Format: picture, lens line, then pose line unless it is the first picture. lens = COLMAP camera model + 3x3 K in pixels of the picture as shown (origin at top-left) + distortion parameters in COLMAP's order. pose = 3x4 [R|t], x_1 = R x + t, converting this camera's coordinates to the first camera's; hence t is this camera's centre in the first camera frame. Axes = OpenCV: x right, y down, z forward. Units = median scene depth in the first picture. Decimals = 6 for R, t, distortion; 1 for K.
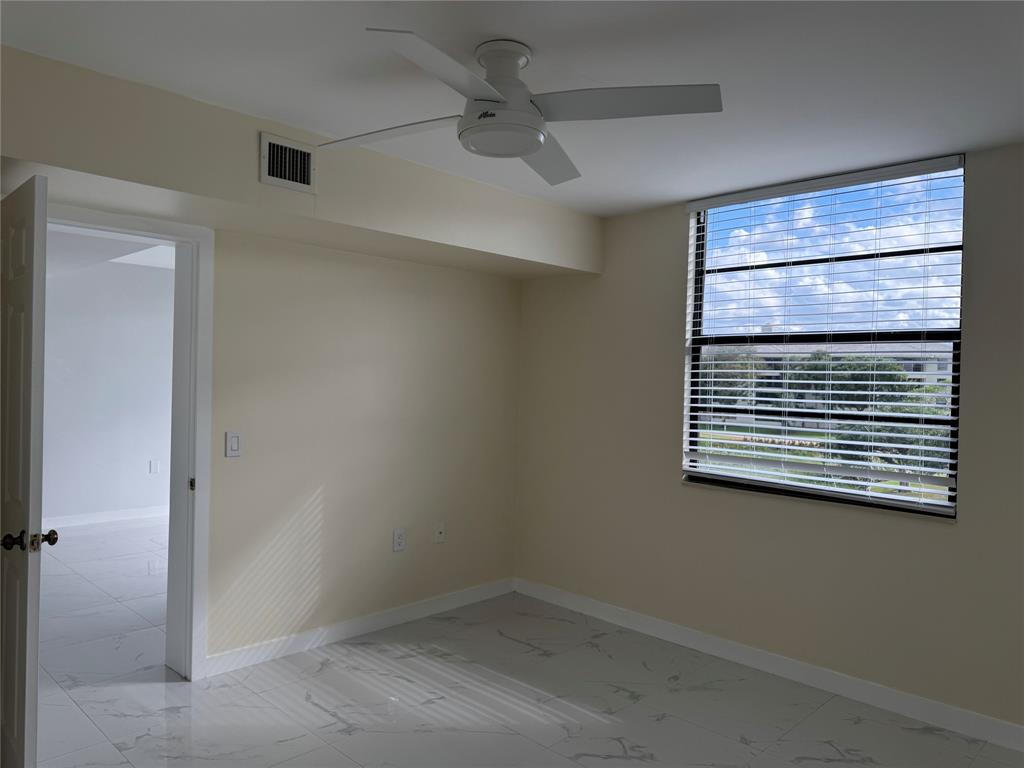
lens RADIAL K [[728.2, 0, 512.0], [0, 728.2, 384.0], [0, 0, 1]] dist [0.099809, -0.119068]
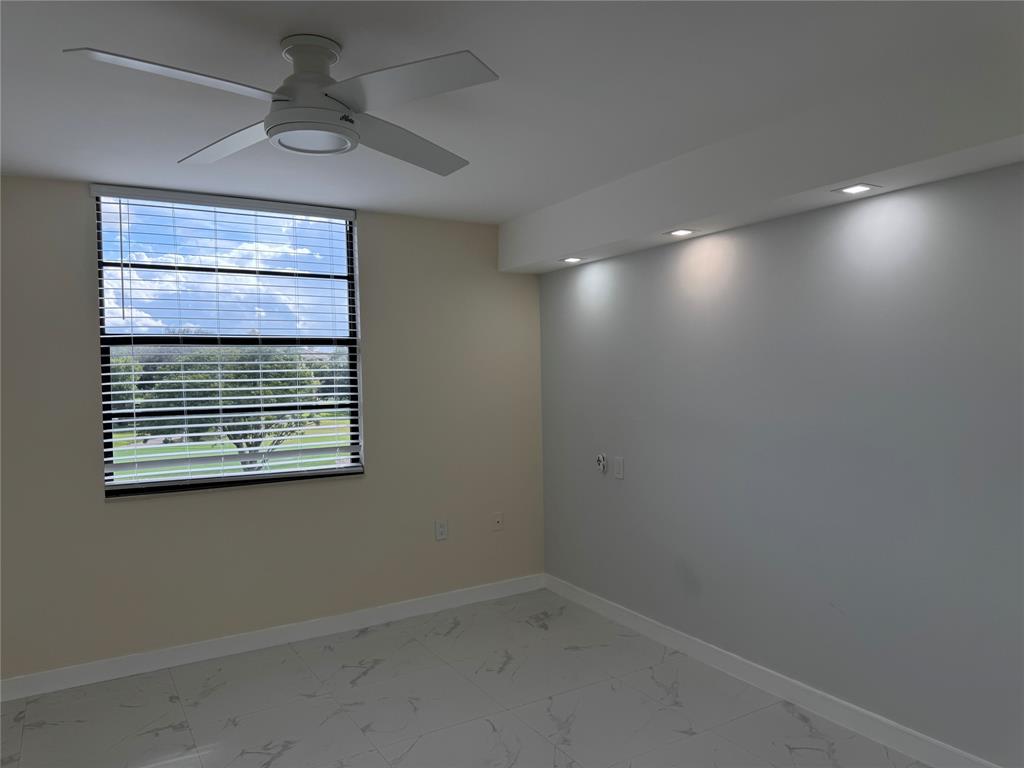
lens RADIAL K [[728.2, 0, 512.0], [0, 728.2, 384.0], [0, 0, 1]] dist [0.099809, -0.119068]
pose [[0.264404, -0.046778, 0.963277, -0.566996], [0.035638, 0.998615, 0.038712, -0.026511], [-0.963753, 0.024093, 0.265705, 0.320214]]
